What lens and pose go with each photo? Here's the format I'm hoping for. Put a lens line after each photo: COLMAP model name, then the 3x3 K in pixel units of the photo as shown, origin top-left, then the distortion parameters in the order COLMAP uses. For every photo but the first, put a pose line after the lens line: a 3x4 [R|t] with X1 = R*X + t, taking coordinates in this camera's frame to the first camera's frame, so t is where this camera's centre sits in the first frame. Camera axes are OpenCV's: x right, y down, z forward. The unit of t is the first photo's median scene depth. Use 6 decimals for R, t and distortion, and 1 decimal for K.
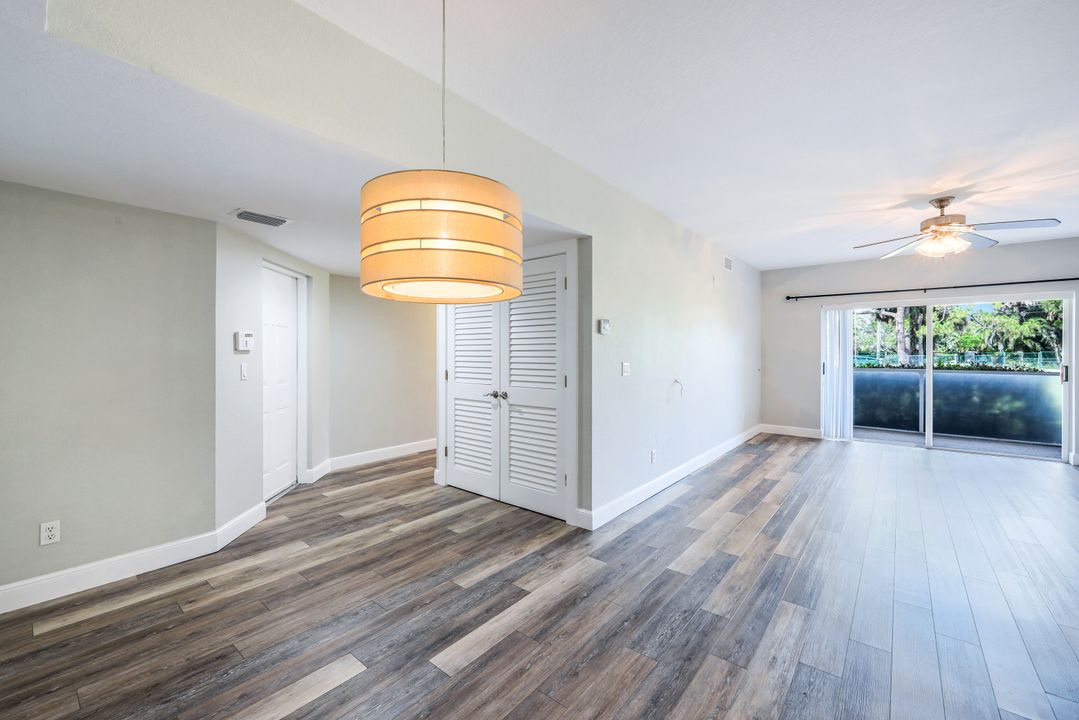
lens RADIAL K [[442.0, 0, 539.1], [0, 442.0, 355.2], [0, 0, 1]] dist [-0.003574, 0.001029]
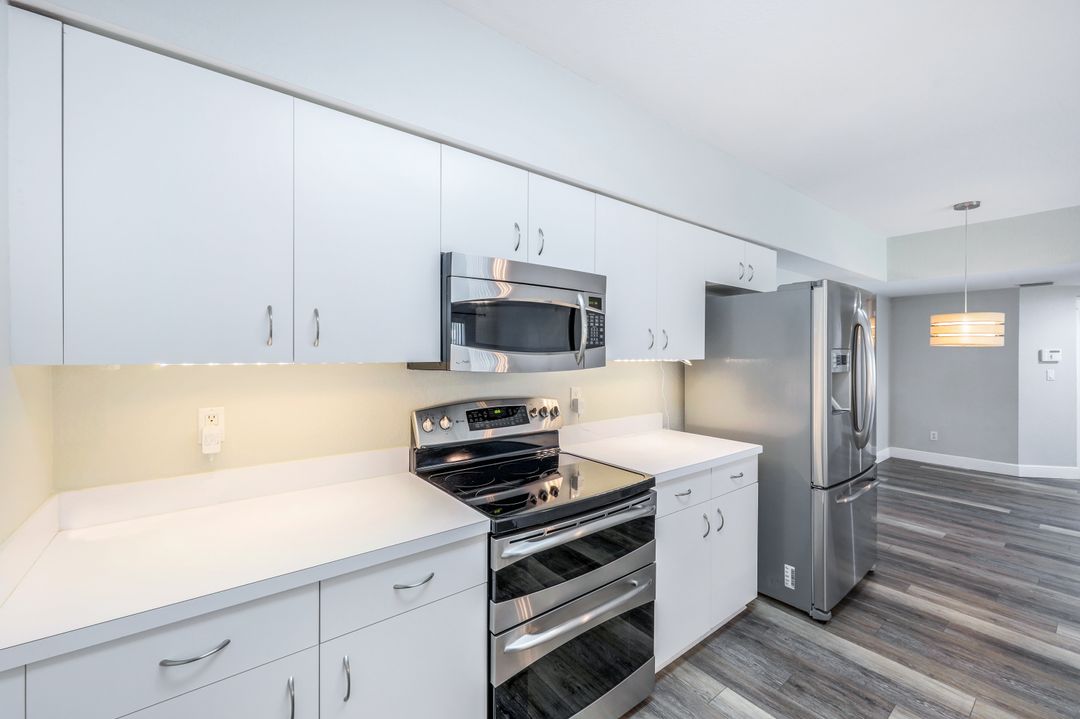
lens RADIAL K [[442.4, 0, 528.8], [0, 442.4, 356.7], [0, 0, 1]] dist [-0.003574, 0.001029]
pose [[-0.215780, 0.018262, -0.976271, 0.773347], [-0.015049, 0.999644, 0.022026, -0.021482], [0.976326, 0.019444, -0.215428, -0.291617]]
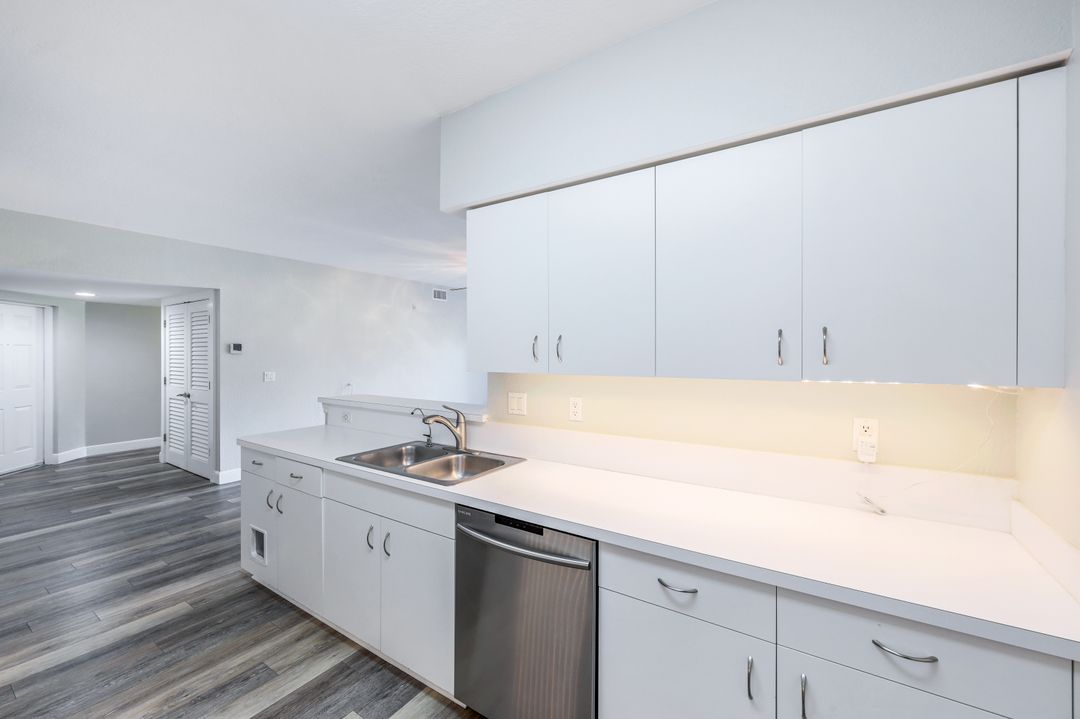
lens RADIAL K [[442.4, 0, 543.1], [0, 442.4, 350.7], [0, 0, 1]] dist [-0.003574, 0.001029]
pose [[0.994152, 0.003139, 0.107946, 0.655150], [-0.001814, 0.999922, -0.012368, -0.027375], [-0.107976, 0.012100, 0.994080, -0.388841]]
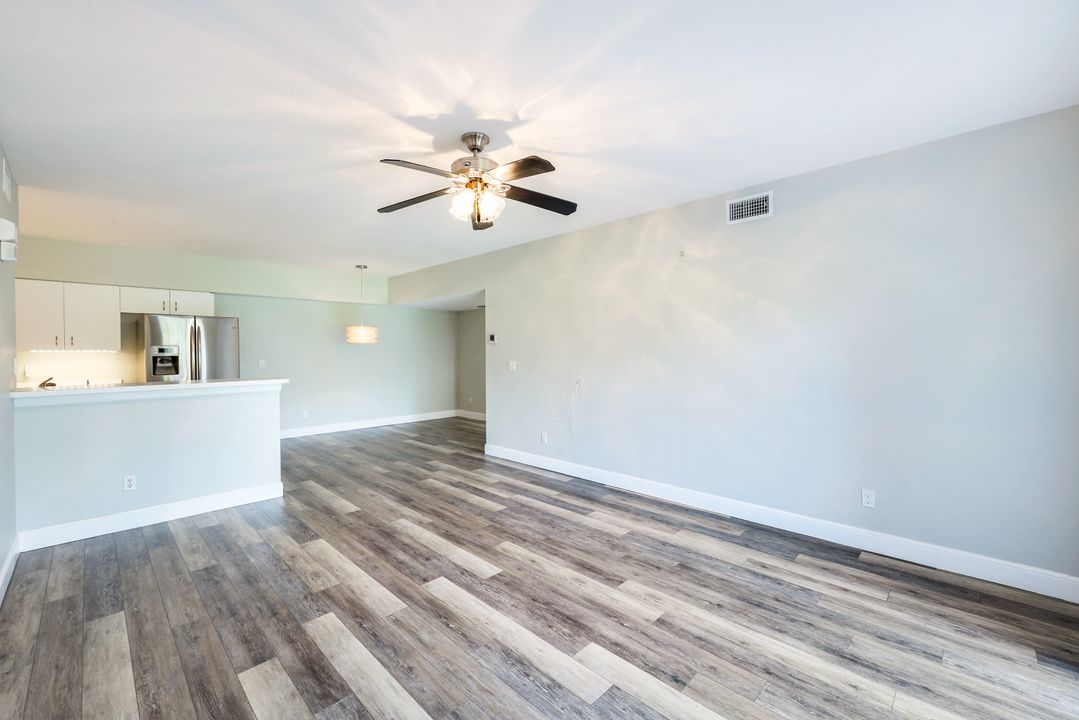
lens RADIAL K [[442.0, 0, 532.7], [0, 442.0, 359.8], [0, 0, 1]] dist [-0.003574, 0.001029]
pose [[-0.094786, 0.020994, -0.995276, 1.164941], [-0.002162, 0.999771, 0.021294, -0.015947], [0.995495, 0.004170, -0.094719, 0.841189]]
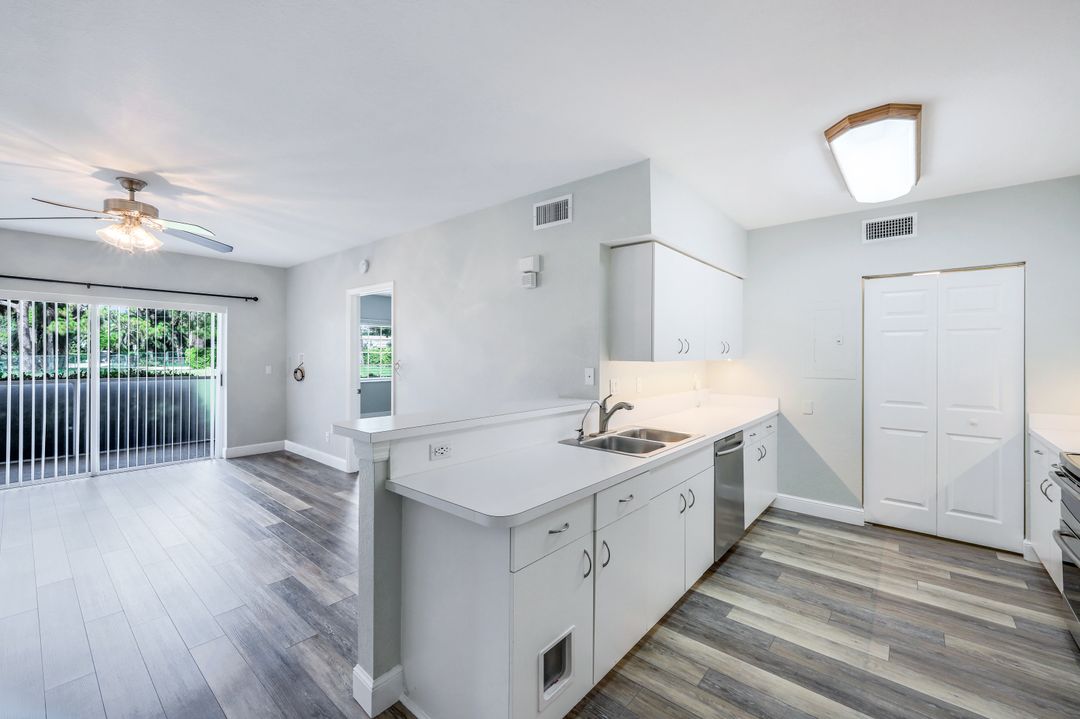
lens RADIAL K [[442.4, 0, 532.4], [0, 442.4, 354.8], [0, 0, 1]] dist [-0.003574, 0.001029]
pose [[0.022348, -0.001033, 0.999750, 0.076947], [-0.002003, 0.999997, 0.001078, -0.022213], [-0.999748, -0.002027, 0.022346, 0.171115]]
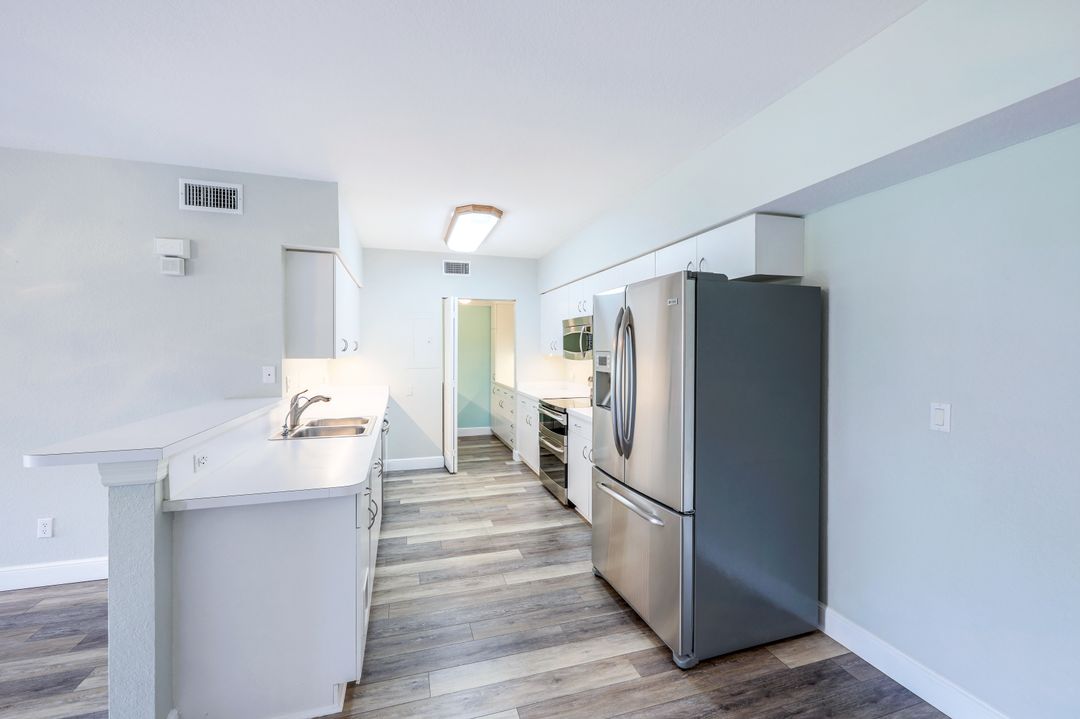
lens RADIAL K [[442.4, 0, 536.6], [0, 442.4, 353.6], [0, 0, 1]] dist [-0.003574, 0.001029]
pose [[-0.836551, -0.006781, 0.547847, 0.043709], [0.000609, 0.999911, 0.013306, -0.028848], [-0.547888, 0.011465, -0.836473, 0.402320]]
